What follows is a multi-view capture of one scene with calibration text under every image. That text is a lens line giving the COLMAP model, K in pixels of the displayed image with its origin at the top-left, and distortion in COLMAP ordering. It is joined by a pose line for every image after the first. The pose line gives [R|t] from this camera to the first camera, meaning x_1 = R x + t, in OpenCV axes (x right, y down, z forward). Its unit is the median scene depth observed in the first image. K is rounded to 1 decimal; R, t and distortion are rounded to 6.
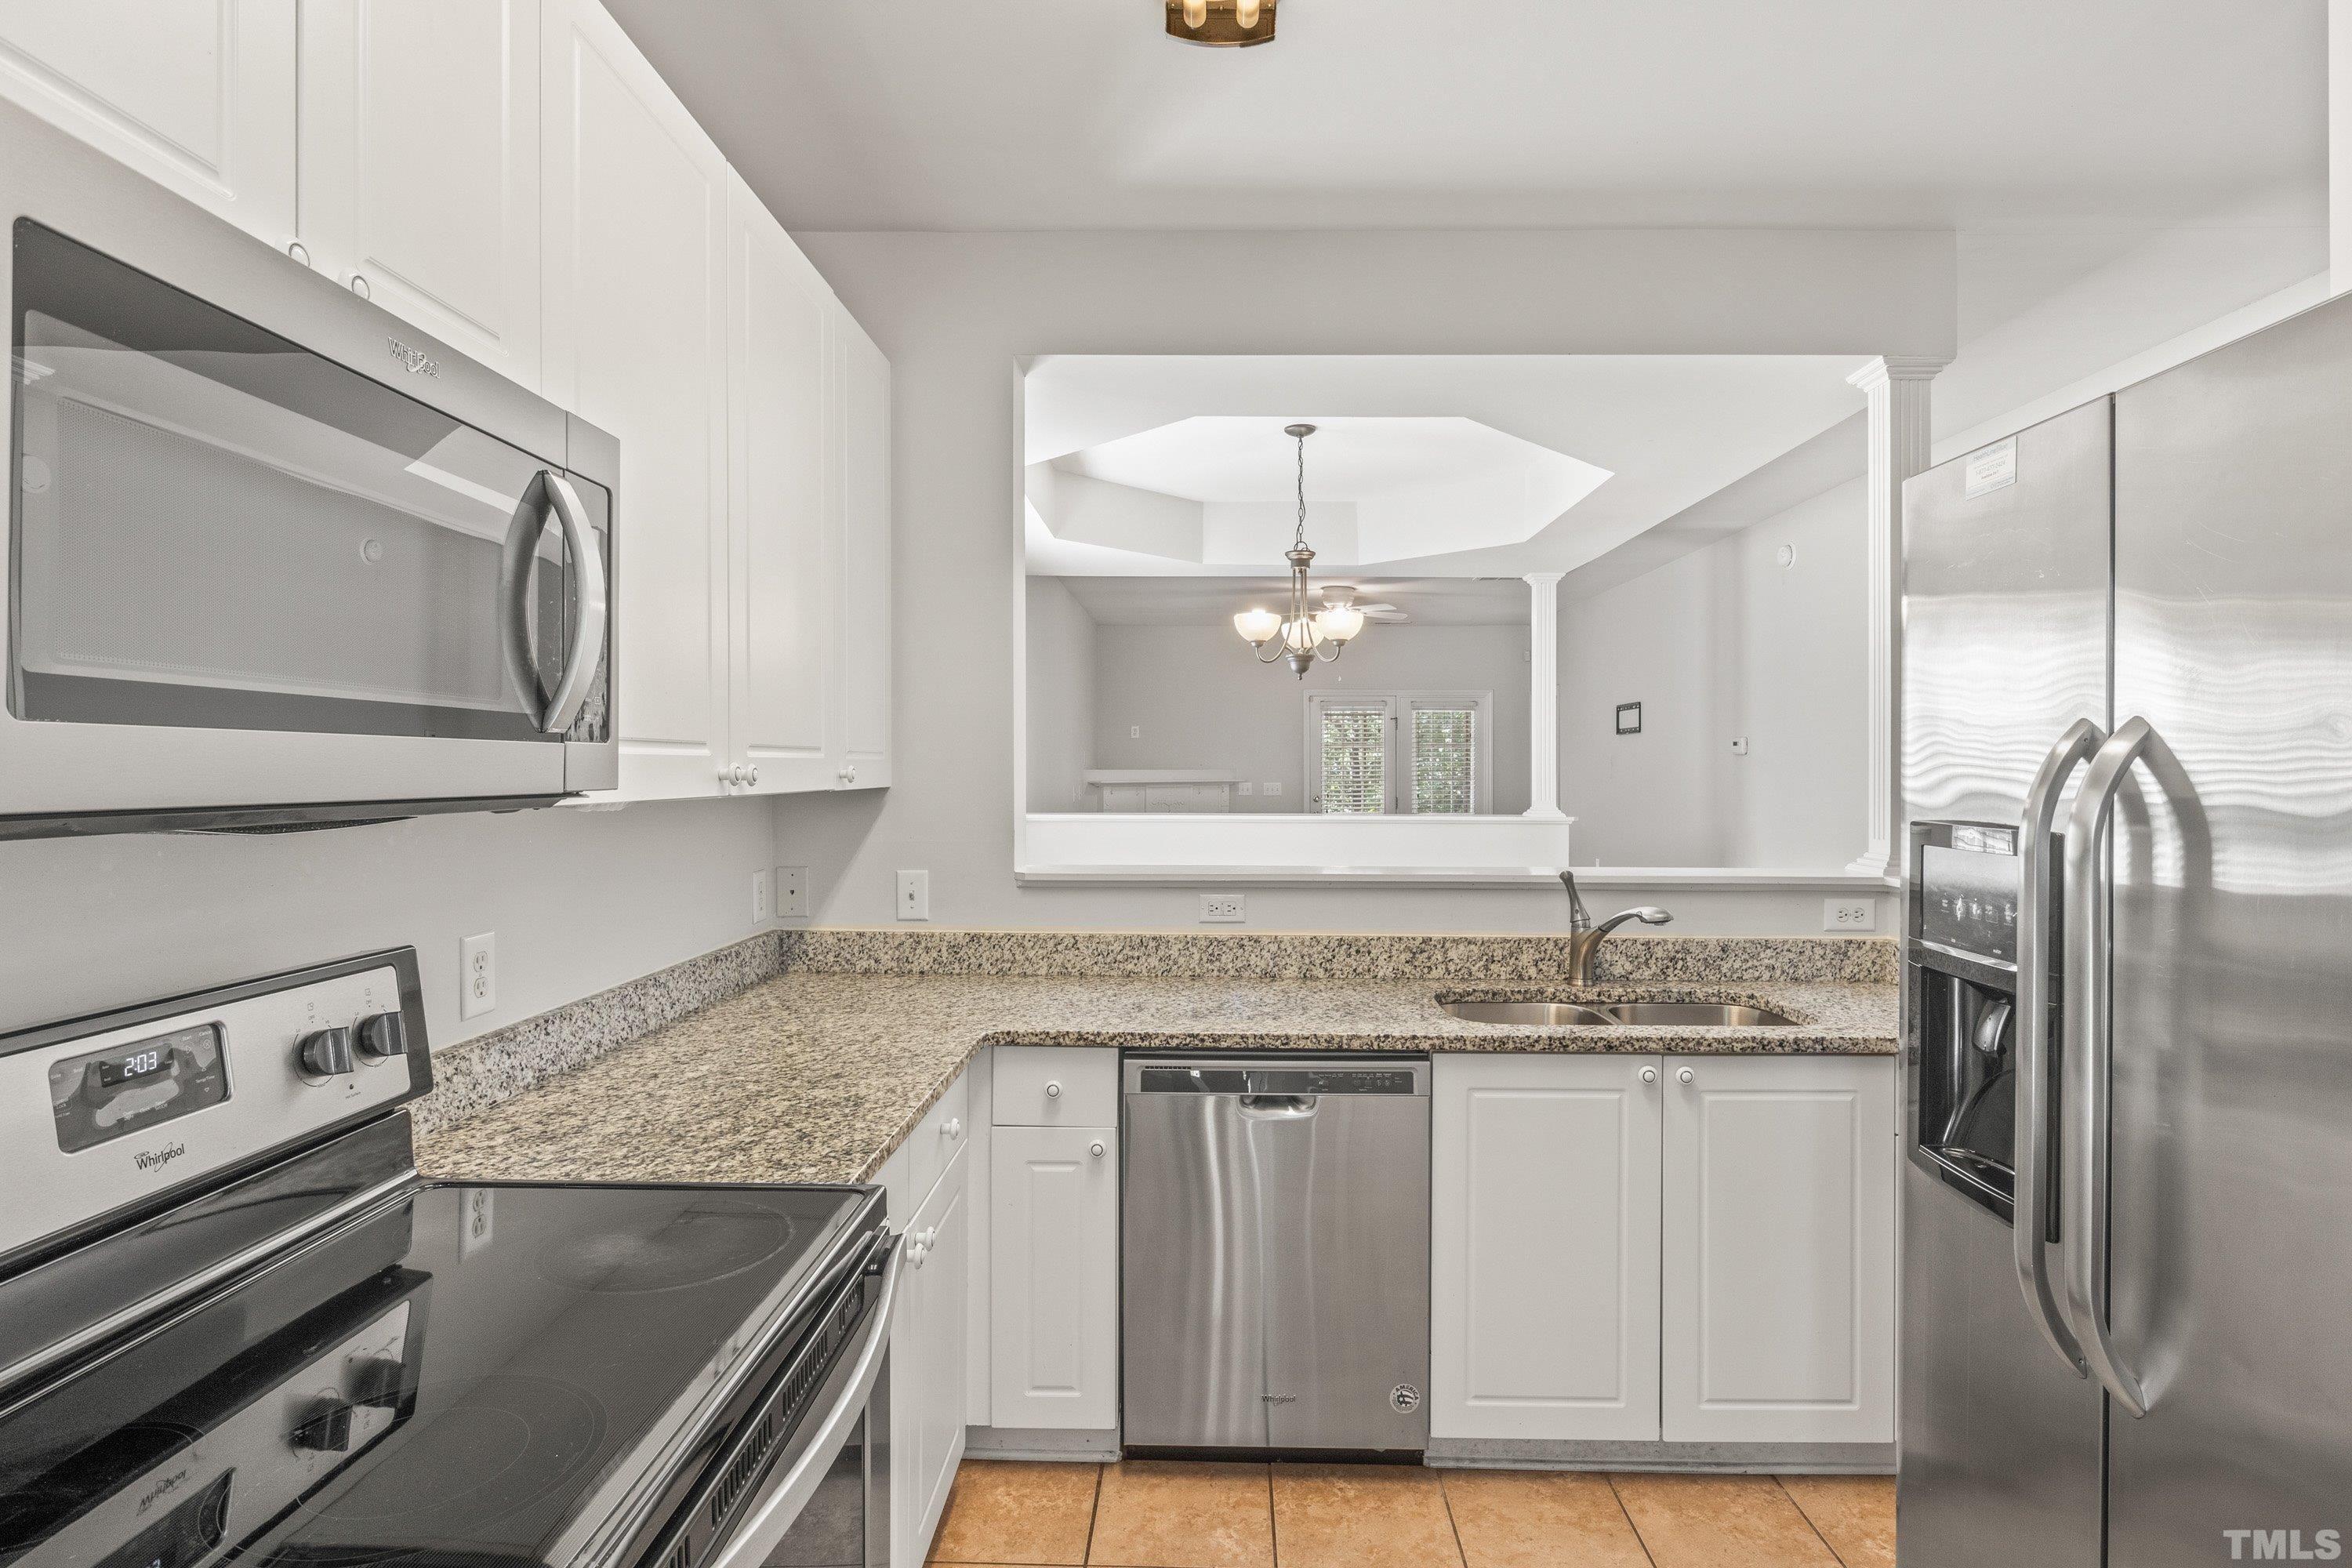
lens RADIAL K [[1223.7, 0, 1194.3], [0, 1223.7, 773.9], [0, 0, 1]] dist [-0.011508, -0.000040]
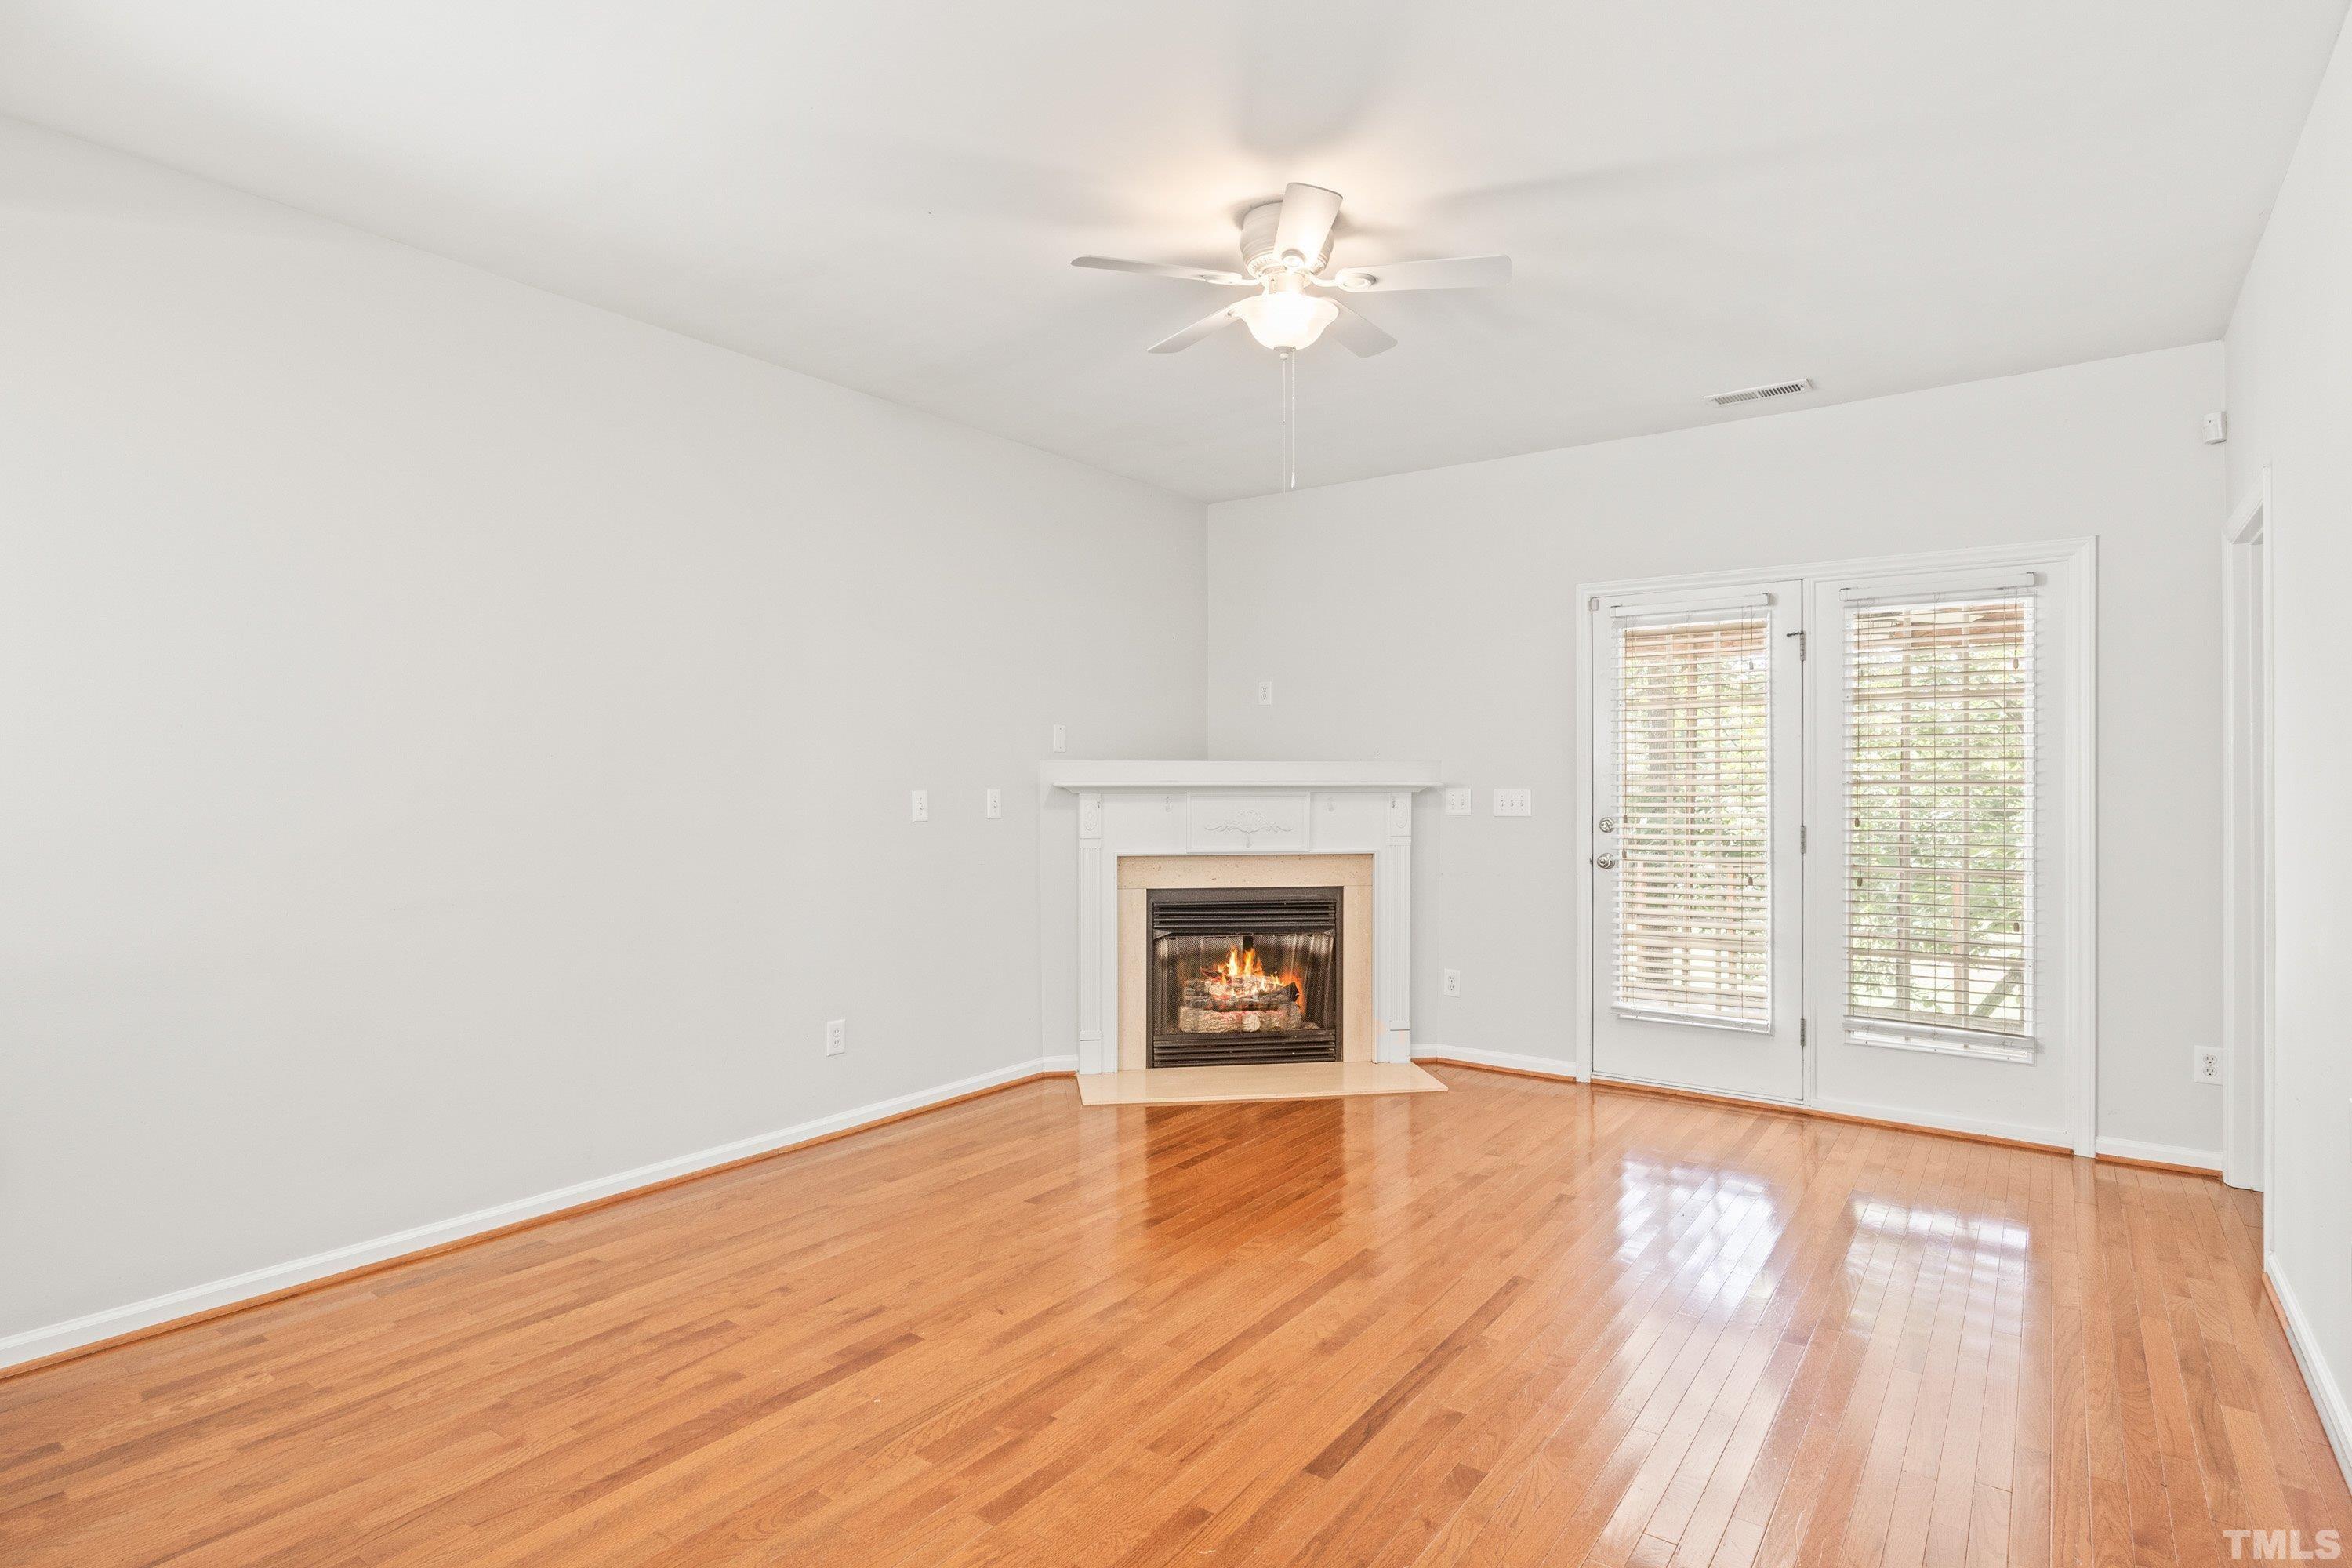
lens RADIAL K [[1195.8, 0, 1183.0], [0, 1195.8, 767.6], [0, 0, 1]] dist [-0.005837, -0.001413]
pose [[0.818423, -0.005005, -0.574595, 0.881616], [-0.003626, 0.999897, -0.013874, 0.022584], [0.574605, 0.013438, 0.818321, 2.161780]]
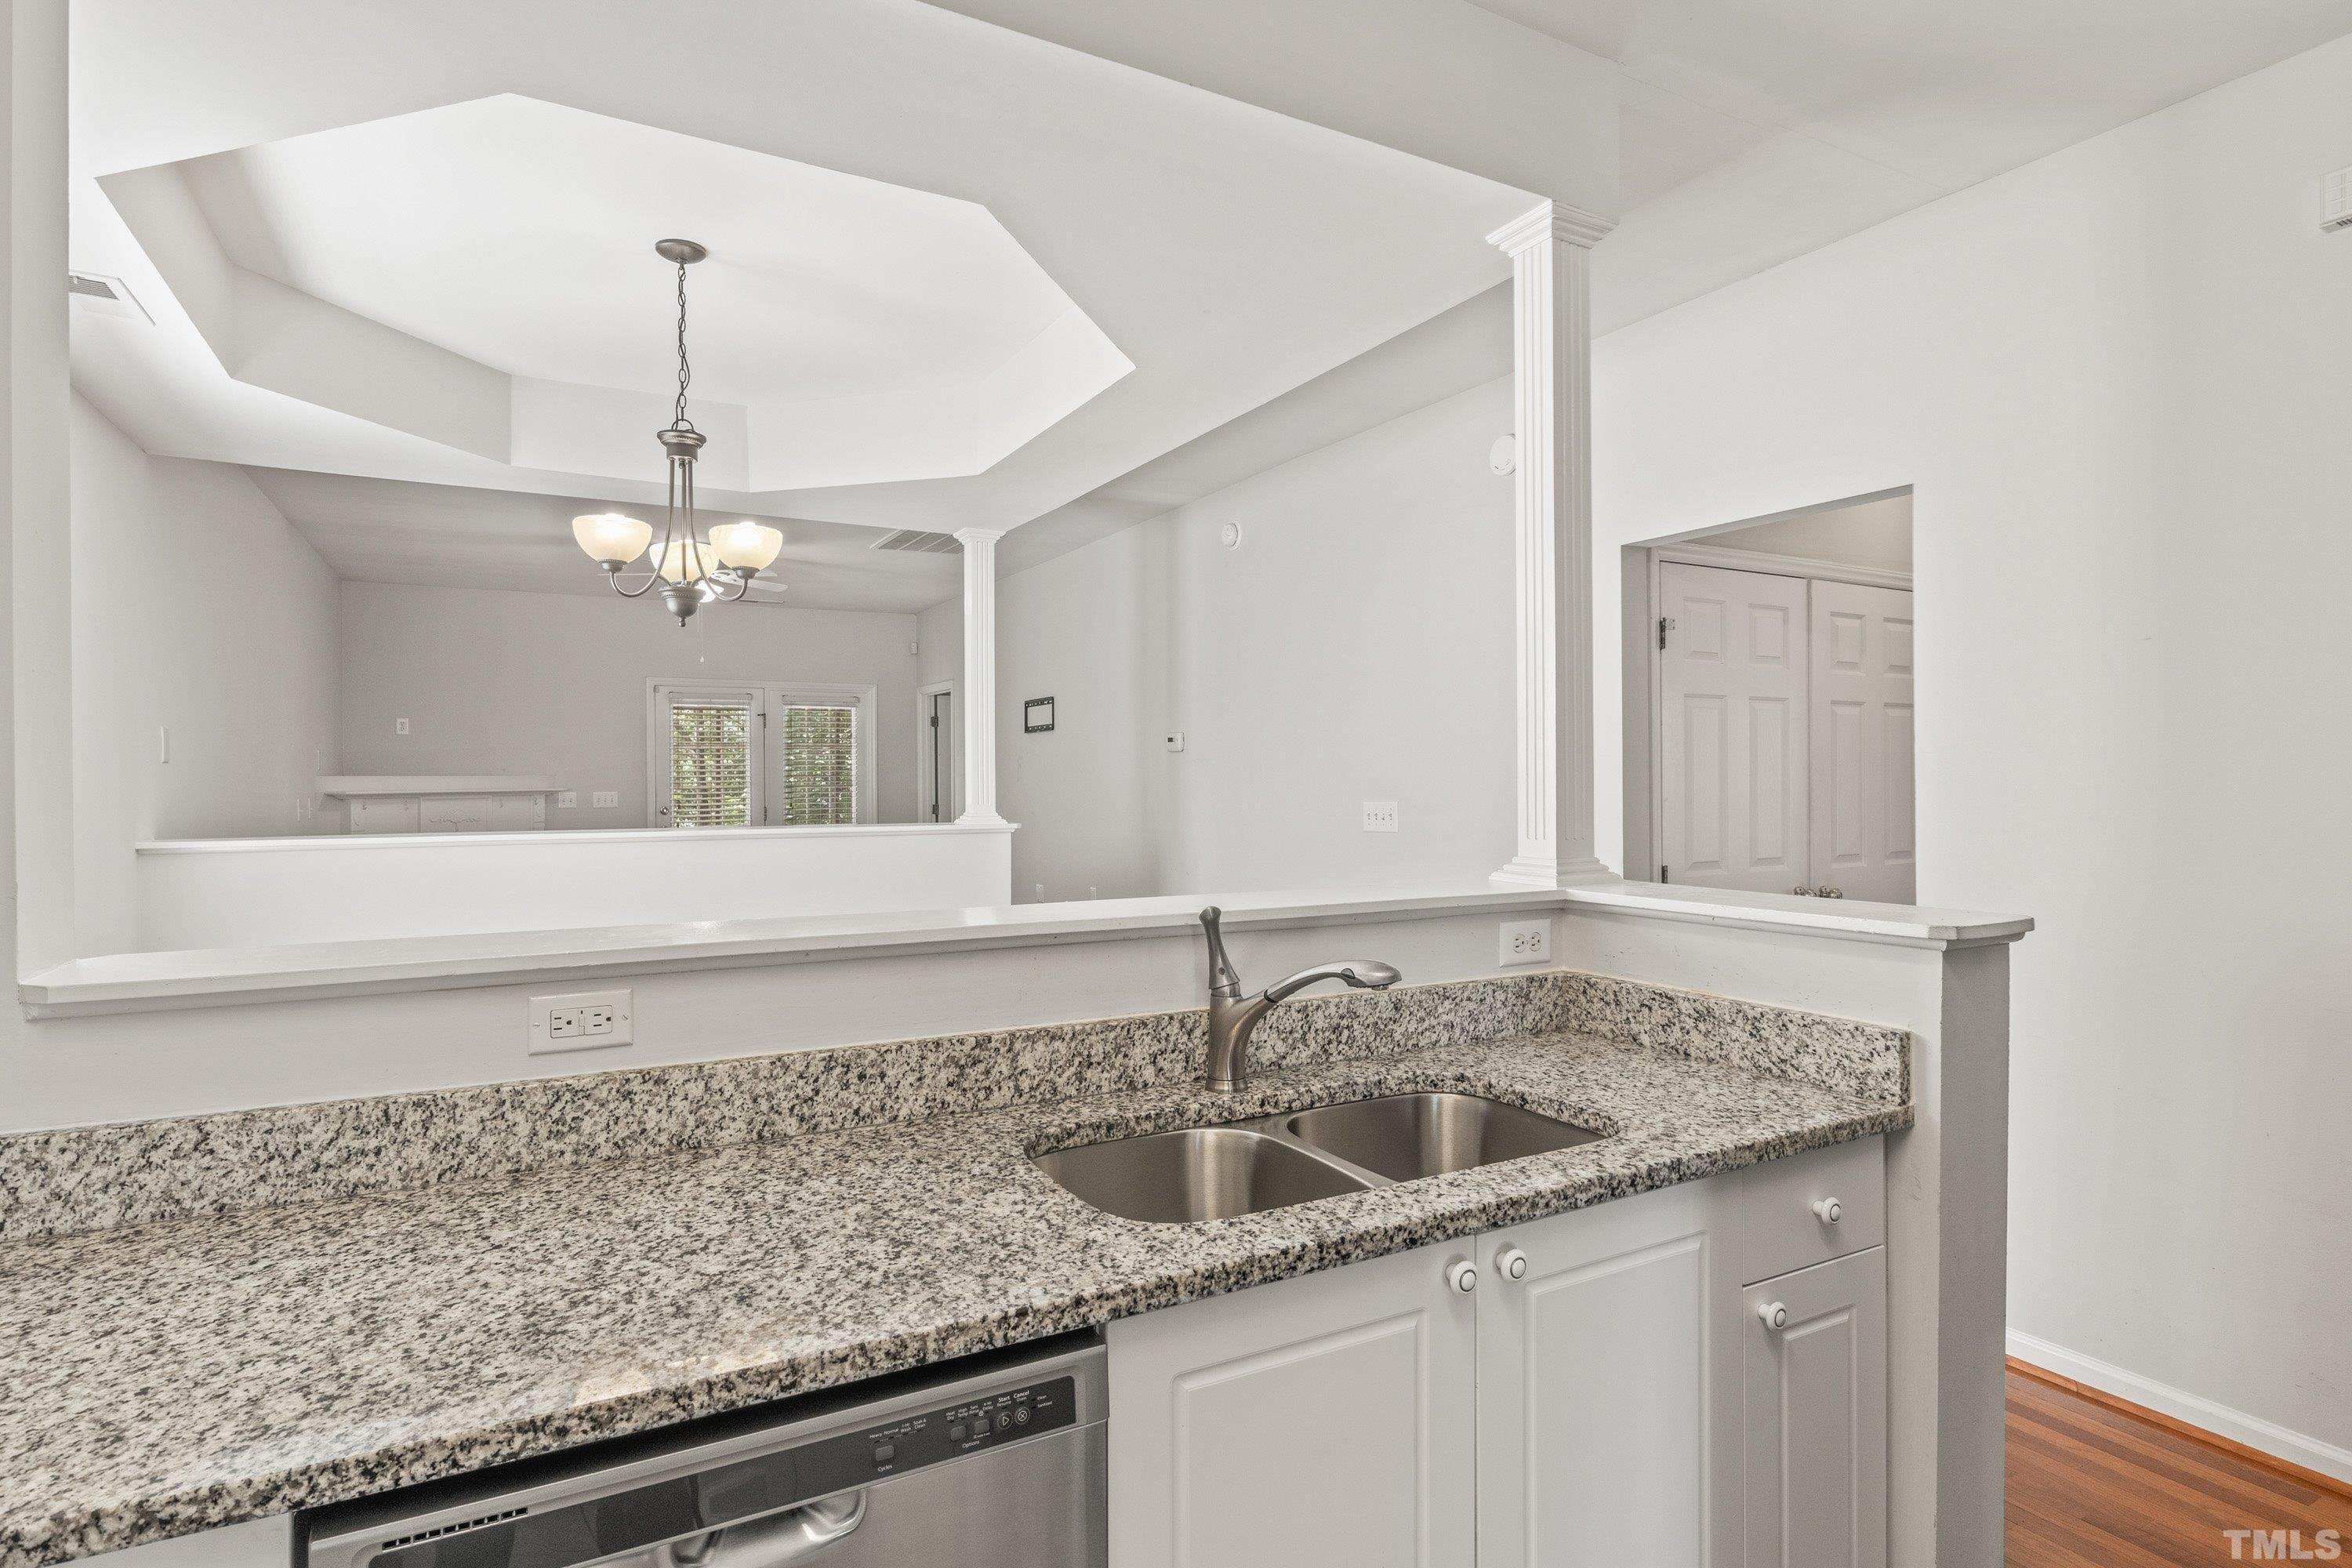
lens RADIAL K [[1216.3, 0, 1186.0], [0, 1216.3, 776.7], [0, 0, 1]] dist [-0.006697, 0.000806]
pose [[0.867188, -0.005855, 0.497947, -0.008970], [0.009122, 0.999950, -0.004127, 0.016080], [-0.497898, 0.008121, 0.867198, 0.462761]]
